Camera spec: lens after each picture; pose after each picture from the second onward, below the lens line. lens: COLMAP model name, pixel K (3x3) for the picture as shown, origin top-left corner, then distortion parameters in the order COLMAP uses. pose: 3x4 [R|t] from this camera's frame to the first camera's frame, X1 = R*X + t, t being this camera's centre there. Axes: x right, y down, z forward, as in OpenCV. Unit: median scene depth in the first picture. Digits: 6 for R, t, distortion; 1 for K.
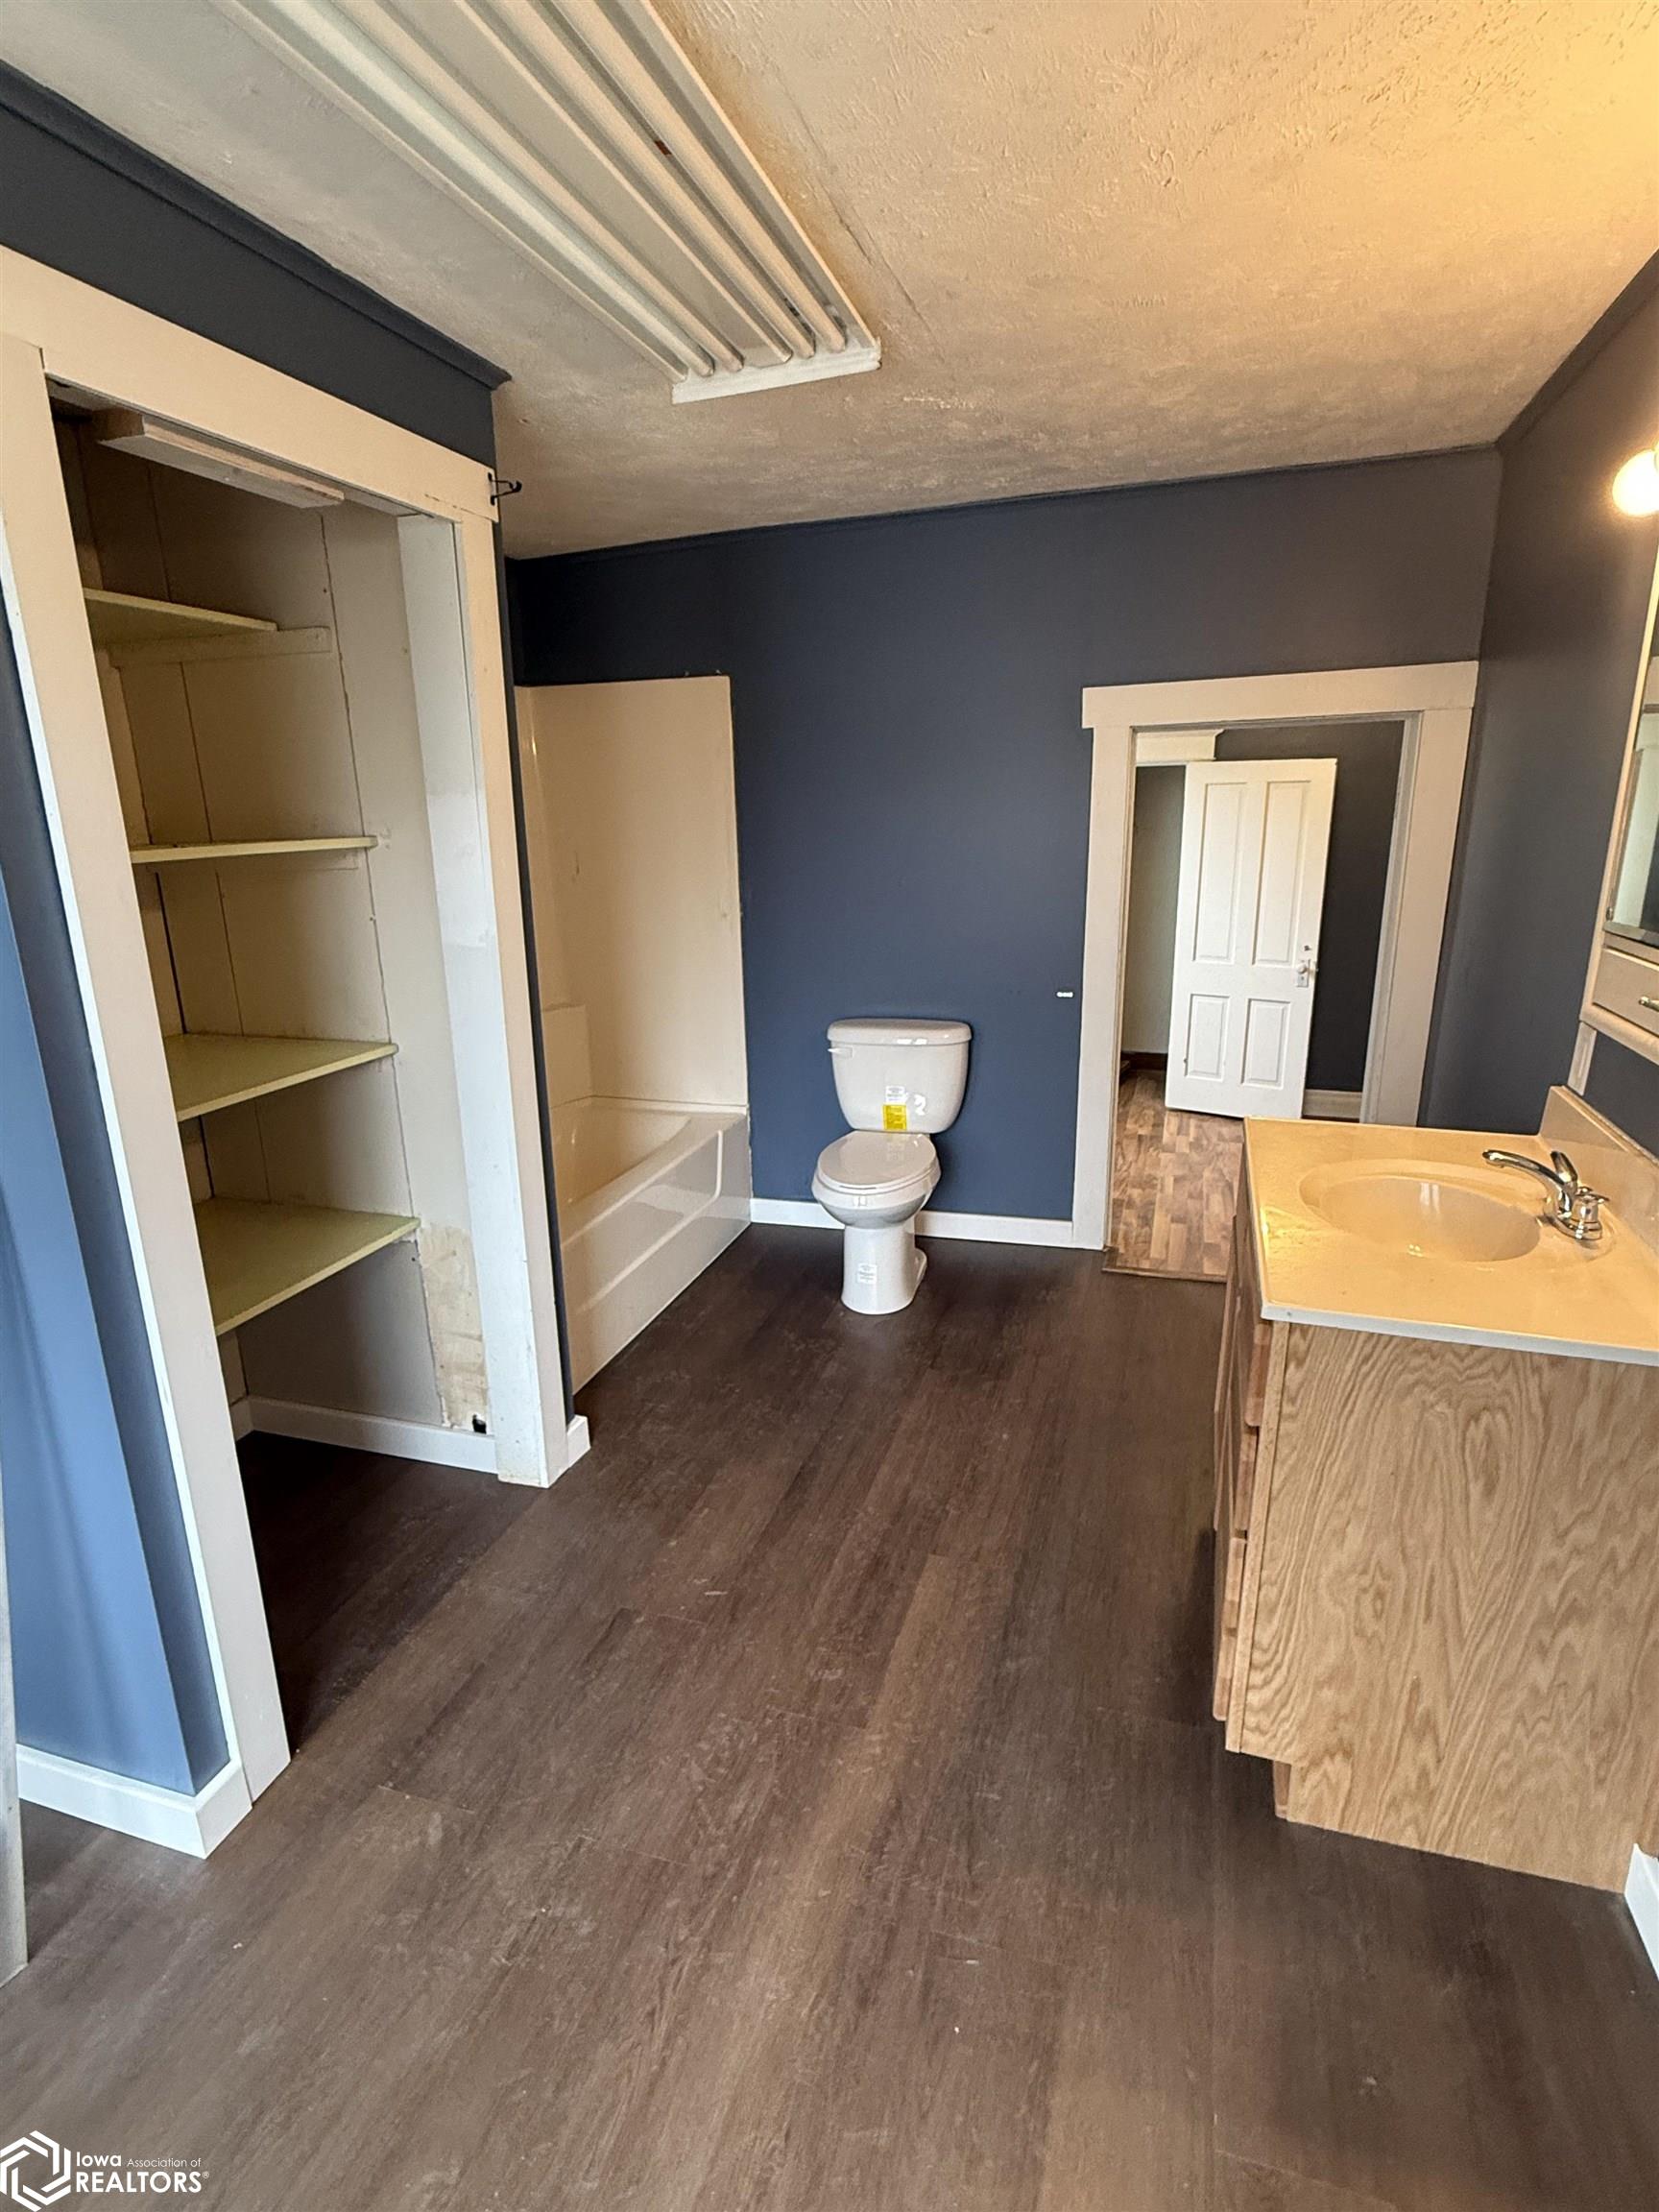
lens RADIAL K [[1099.1, 0, 828.4], [0, 1099.1, 1107.2], [0, 0, 1]] dist [-0.000678, -0.000100]
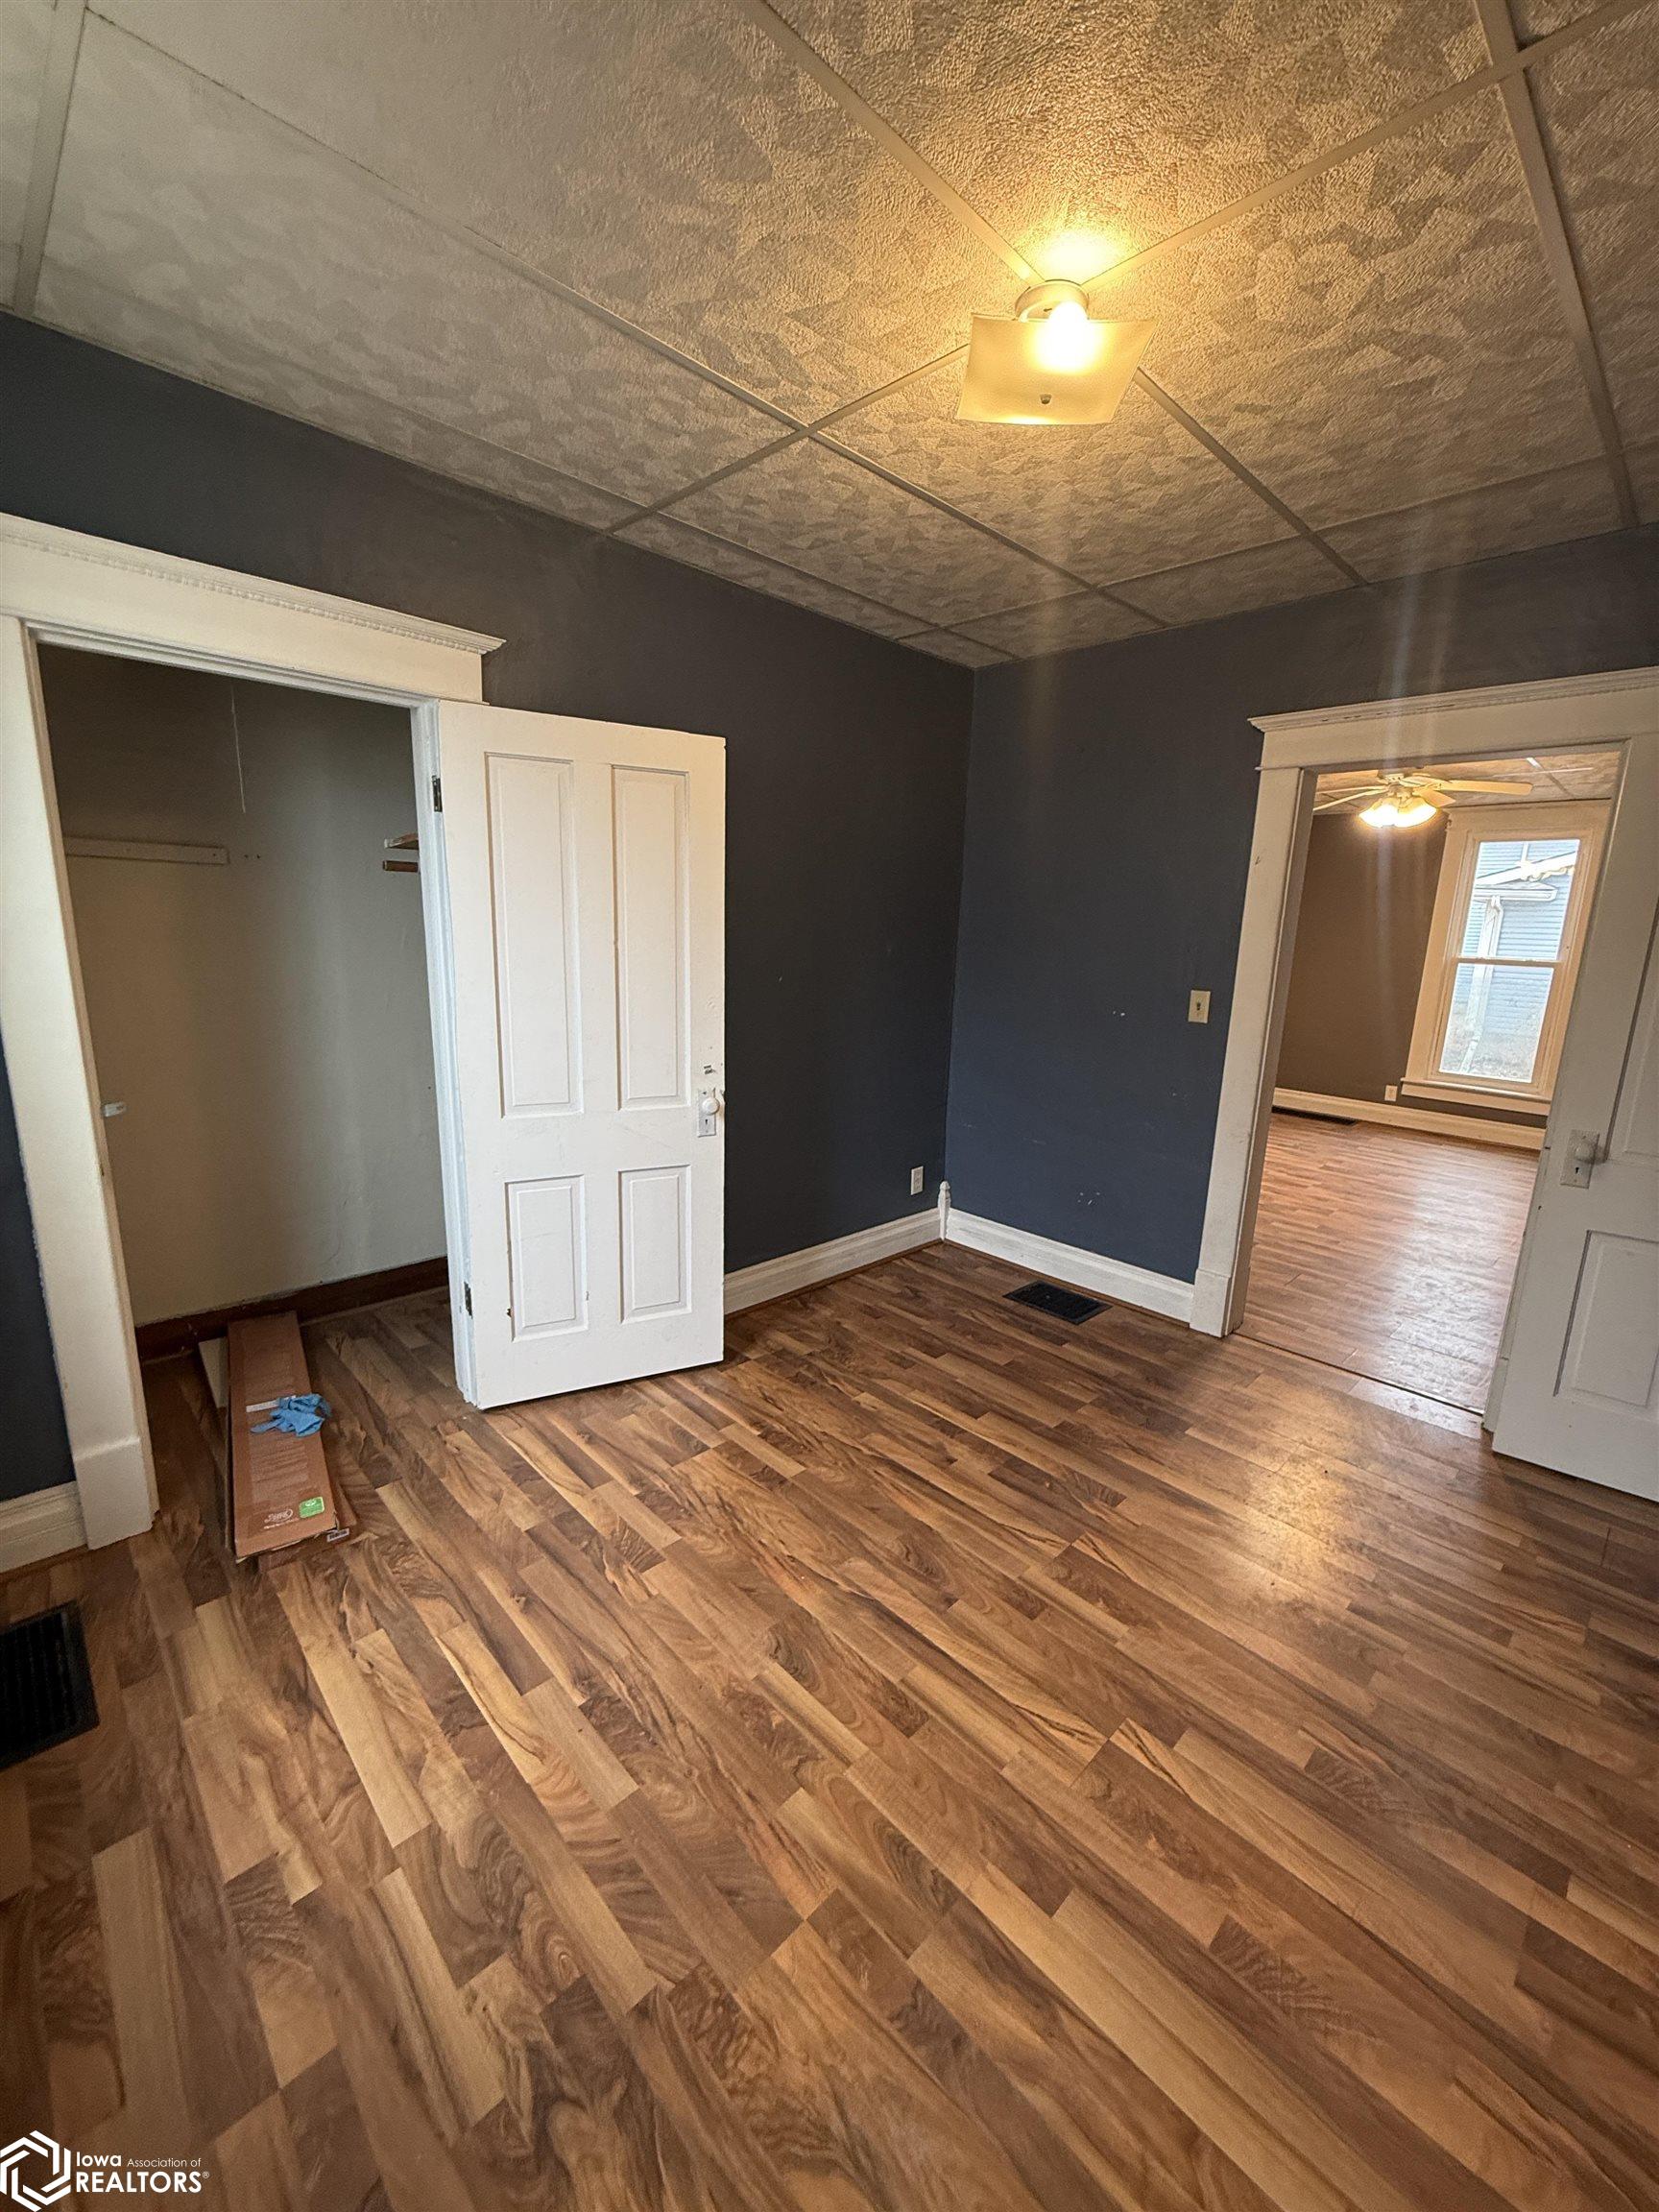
lens RADIAL K [[886.5, 0, 838.1], [0, 886.5, 1102.1], [0, 0, 1]] dist [-0.003634, 0.000181]
pose [[0.463588, -0.154019, 0.872562, 0.060754], [0.194934, 0.978377, 0.069130, -0.147524], [-0.864342, 0.138044, 0.483587, 0.722030]]
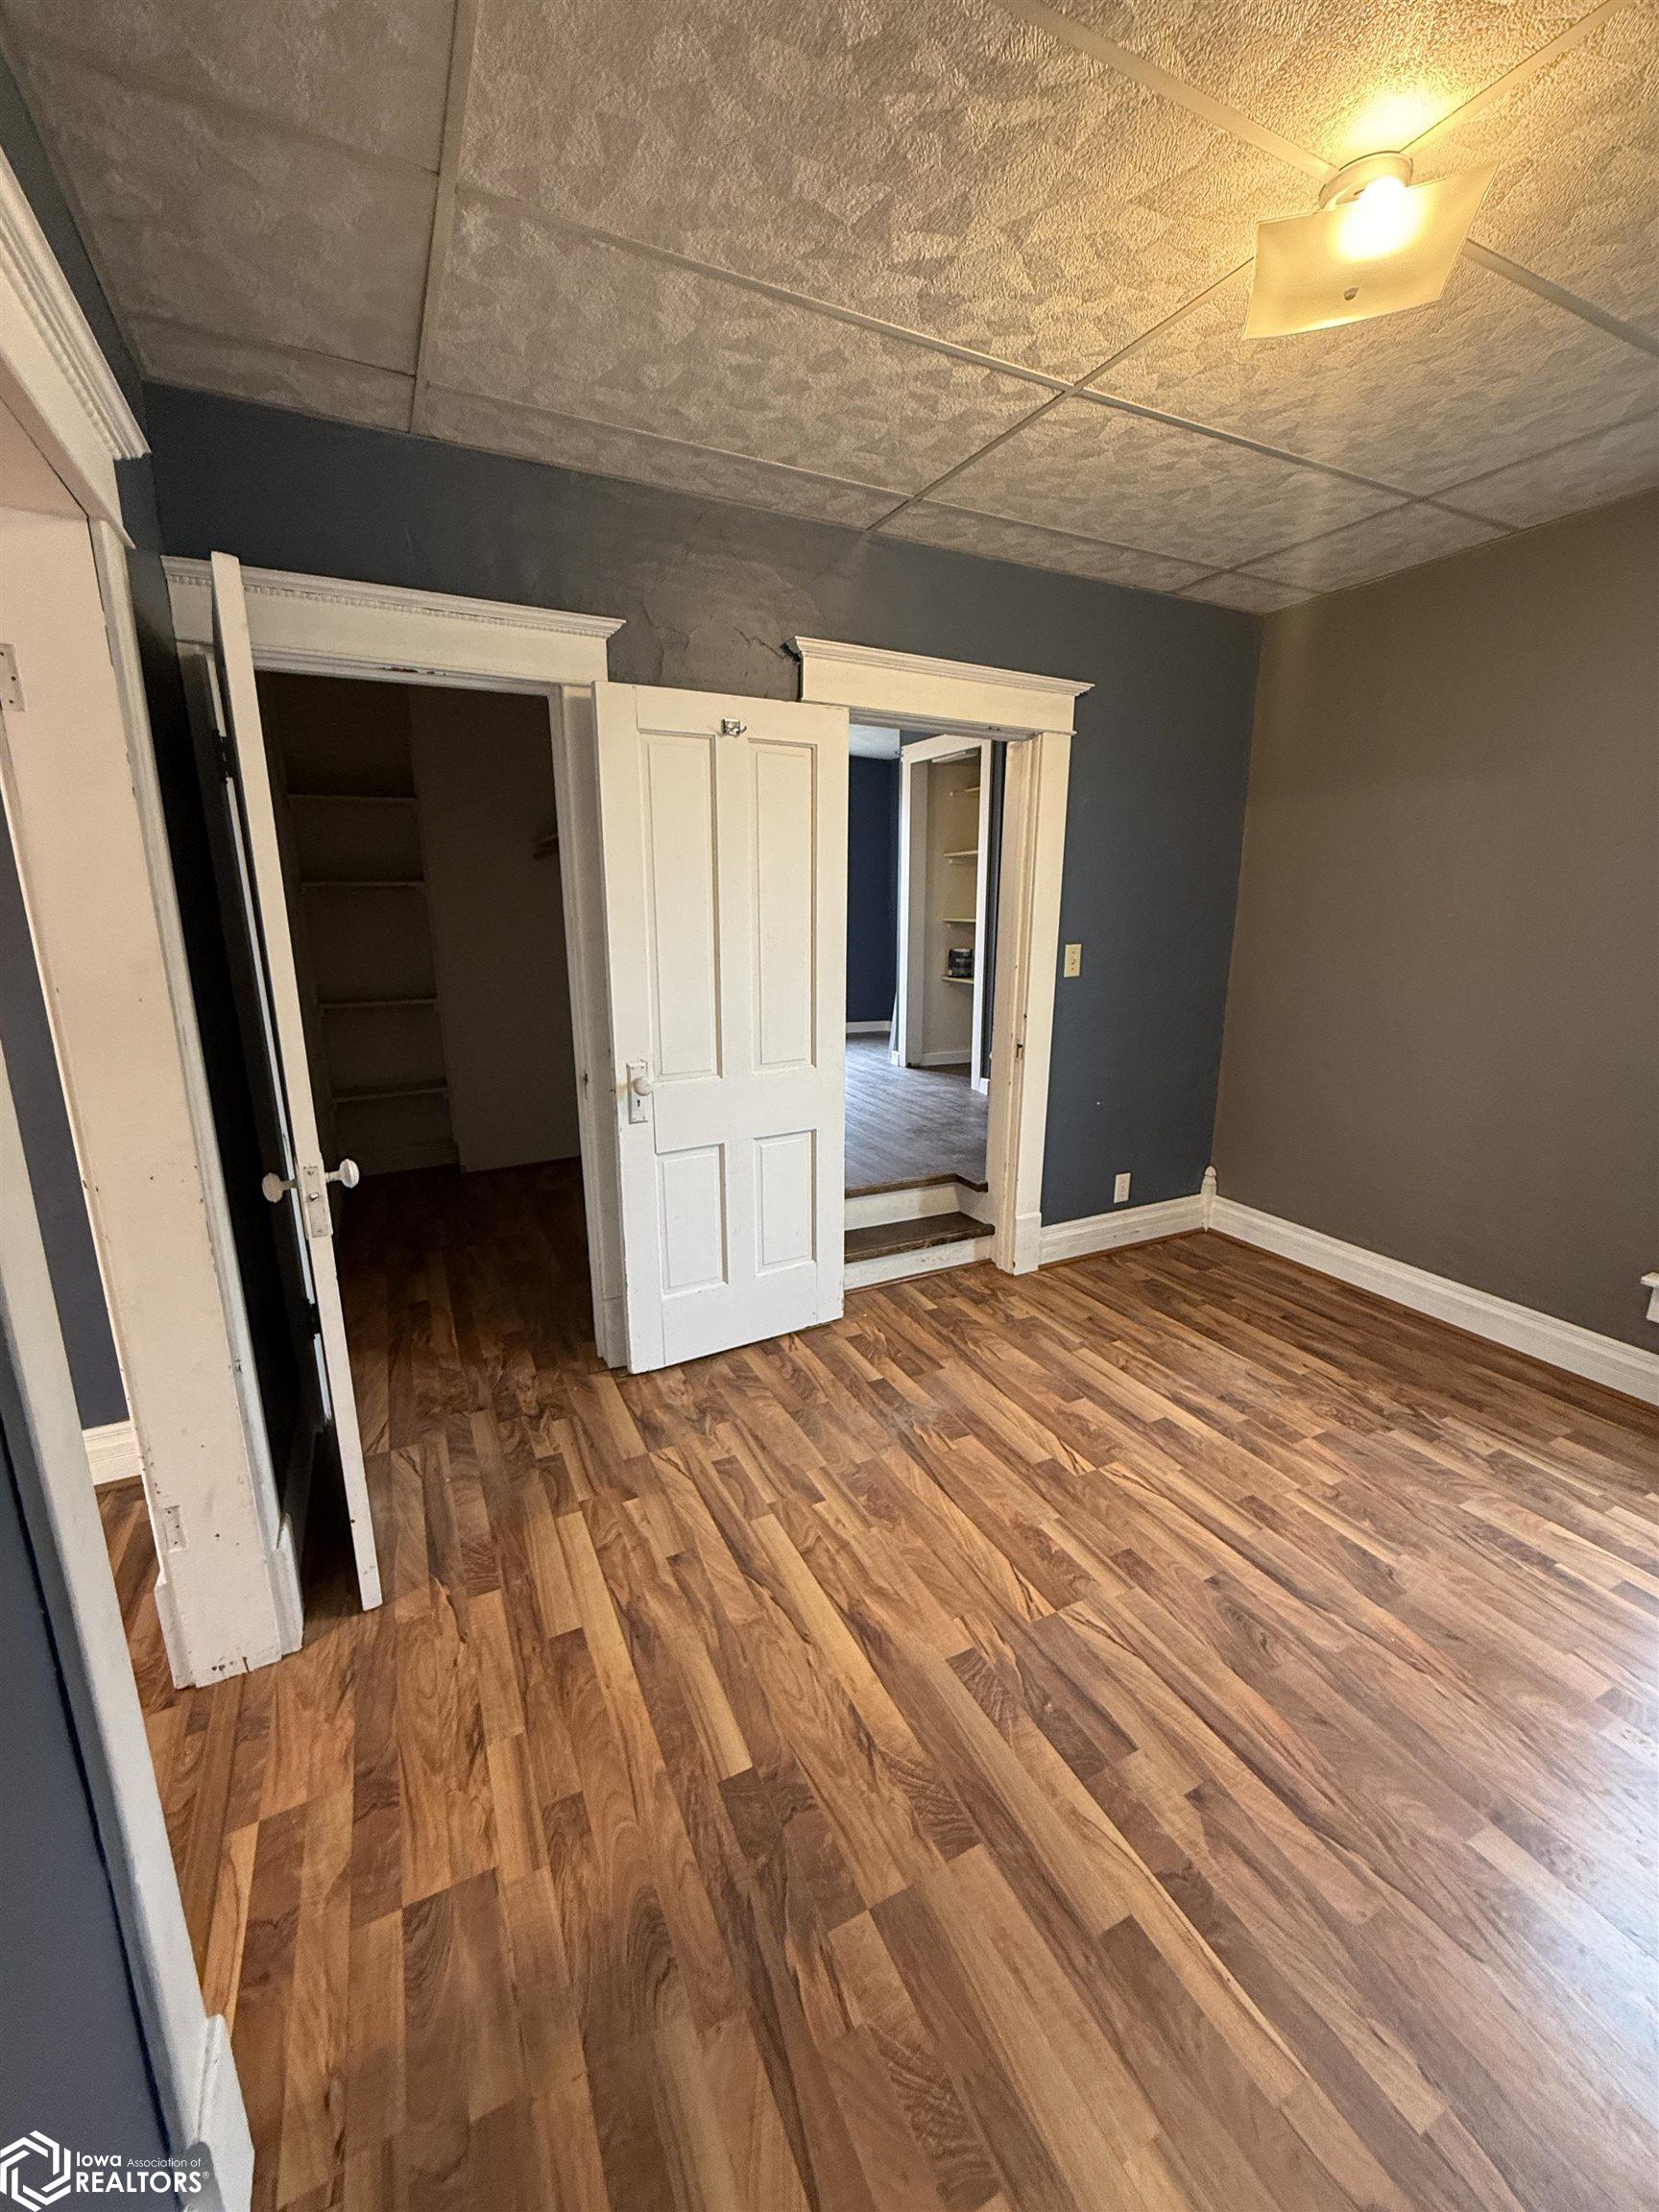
lens RADIAL K [[886.5, 0, 831.5], [0, 886.5, 1108.6], [0, 0, 1]] dist [-0.003634, 0.000181]
pose [[-0.716367, 0.173517, -0.675803, 0.637858], [-0.173149, 0.894073, 0.413101, -0.200024], [0.675898, 0.412947, -0.610440, 0.906123]]
